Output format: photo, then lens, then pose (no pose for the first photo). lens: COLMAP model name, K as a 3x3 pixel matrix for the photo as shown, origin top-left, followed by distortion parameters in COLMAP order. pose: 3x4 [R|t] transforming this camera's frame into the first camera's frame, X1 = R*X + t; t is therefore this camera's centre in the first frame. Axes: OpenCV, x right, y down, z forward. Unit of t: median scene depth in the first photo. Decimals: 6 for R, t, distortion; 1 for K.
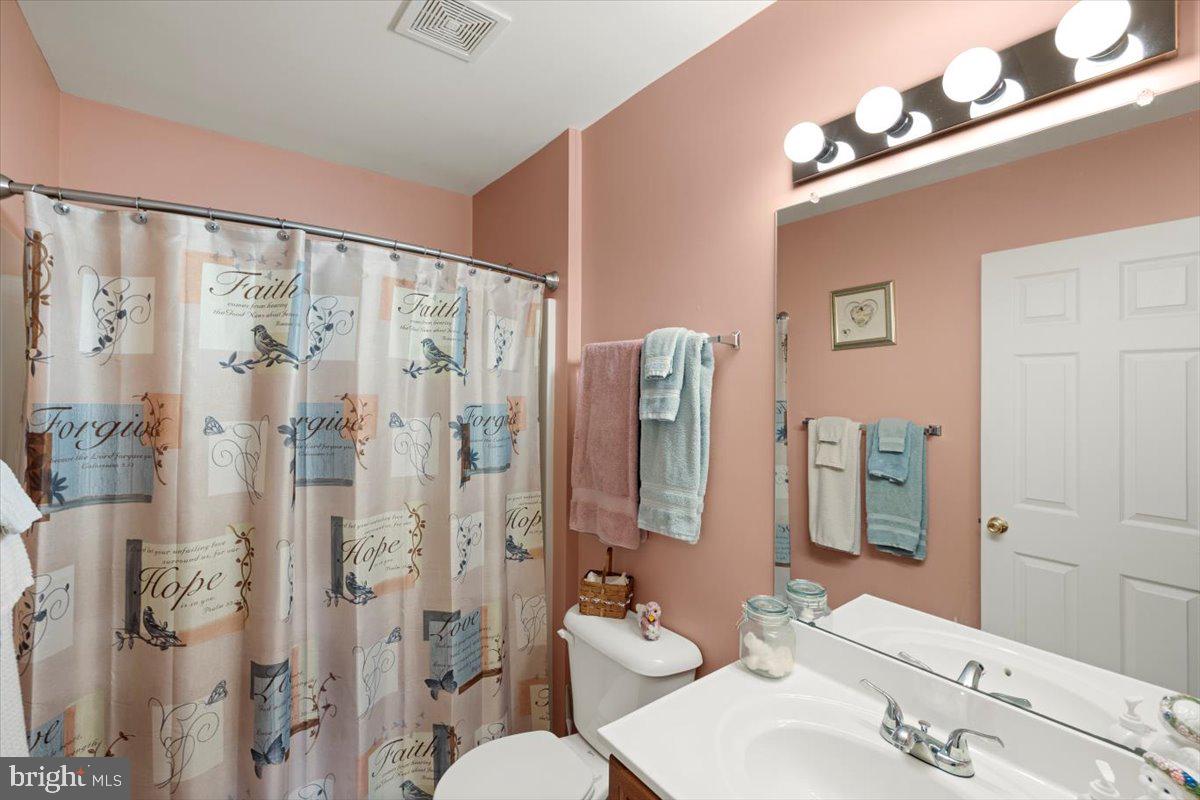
lens RADIAL K [[512.6, 0, 592.6], [0, 512.6, 397.8], [0, 0, 1]] dist [0.000086, 0.000386]
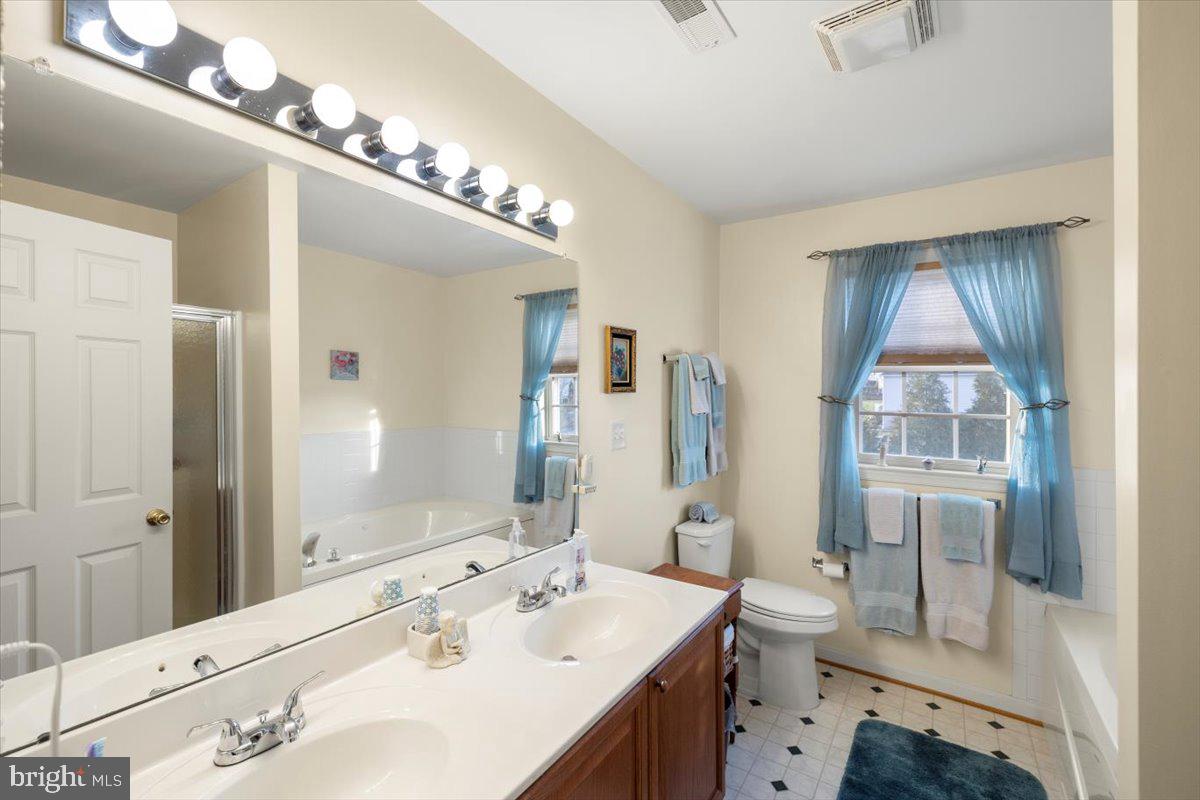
lens RADIAL K [[502.9, 0, 599.7], [0, 502.9, 377.0], [0, 0, 1]] dist [0.001102, 0.000218]
pose [[-0.338235, 0.004087, 0.941053, -0.461073], [-0.001588, 0.999987, -0.004914, -0.010745], [-0.941060, -0.003157, -0.338224, 0.676574]]
